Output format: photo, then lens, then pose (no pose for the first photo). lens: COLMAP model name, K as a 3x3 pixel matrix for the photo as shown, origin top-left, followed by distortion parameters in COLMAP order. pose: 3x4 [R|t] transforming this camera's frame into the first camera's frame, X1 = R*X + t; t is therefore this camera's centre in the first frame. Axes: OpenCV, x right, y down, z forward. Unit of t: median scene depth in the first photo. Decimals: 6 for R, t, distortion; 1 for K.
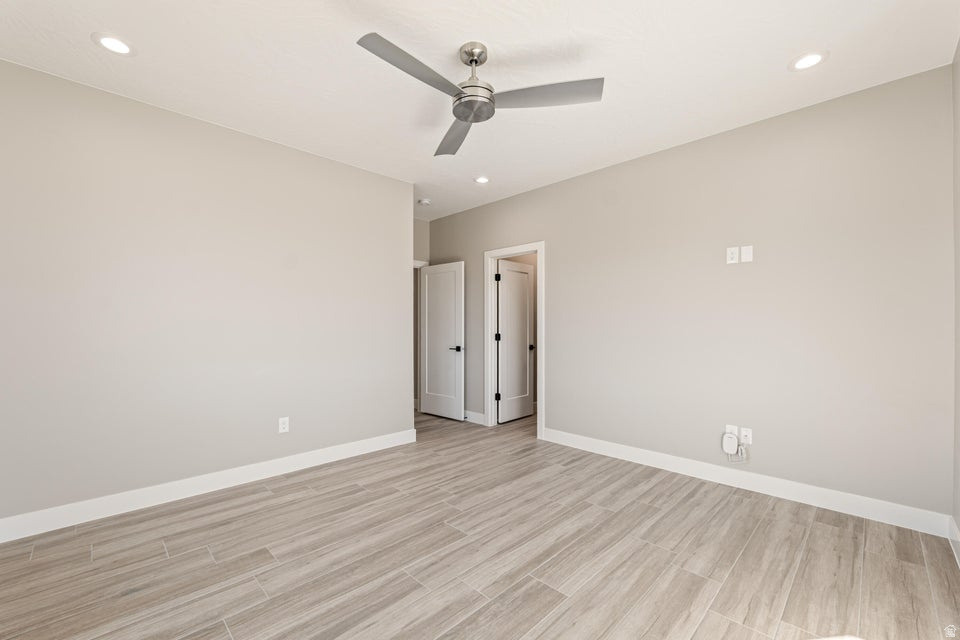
lens RADIAL K [[397.3, 0, 479.8], [0, 397.3, 322.2], [0, 0, 1]] dist [0.000645, 0.000035]
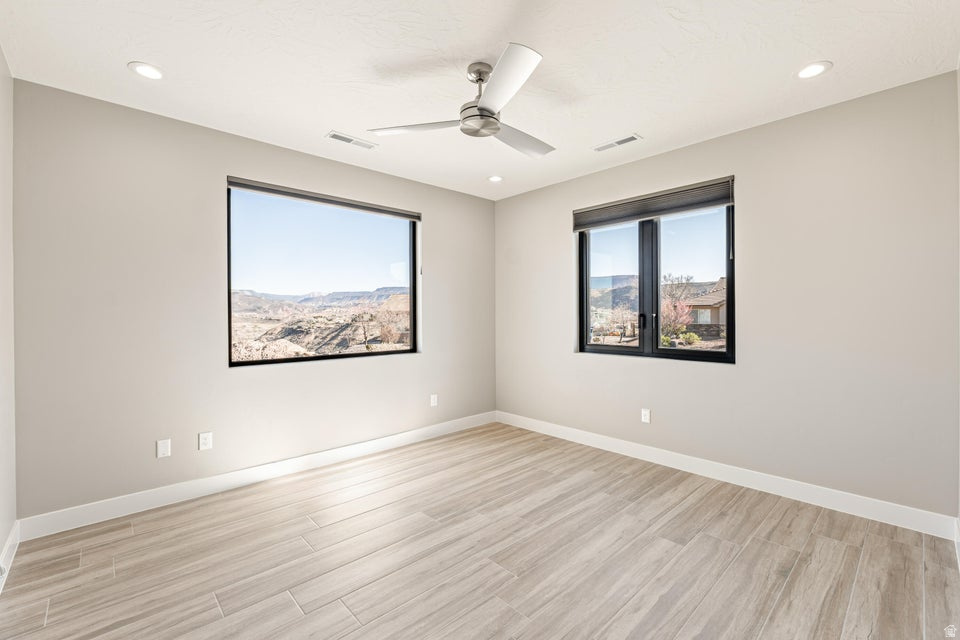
lens RADIAL K [[410.7, 0, 481.1], [0, 410.7, 320.4], [0, 0, 1]] dist [0.000019, -0.000003]
pose [[-0.999196, 0.005592, 0.039707, -0.059686], [0.005627, 0.999984, 0.000779, -0.023531], [-0.039702, 0.001002, -0.999211, 2.129186]]
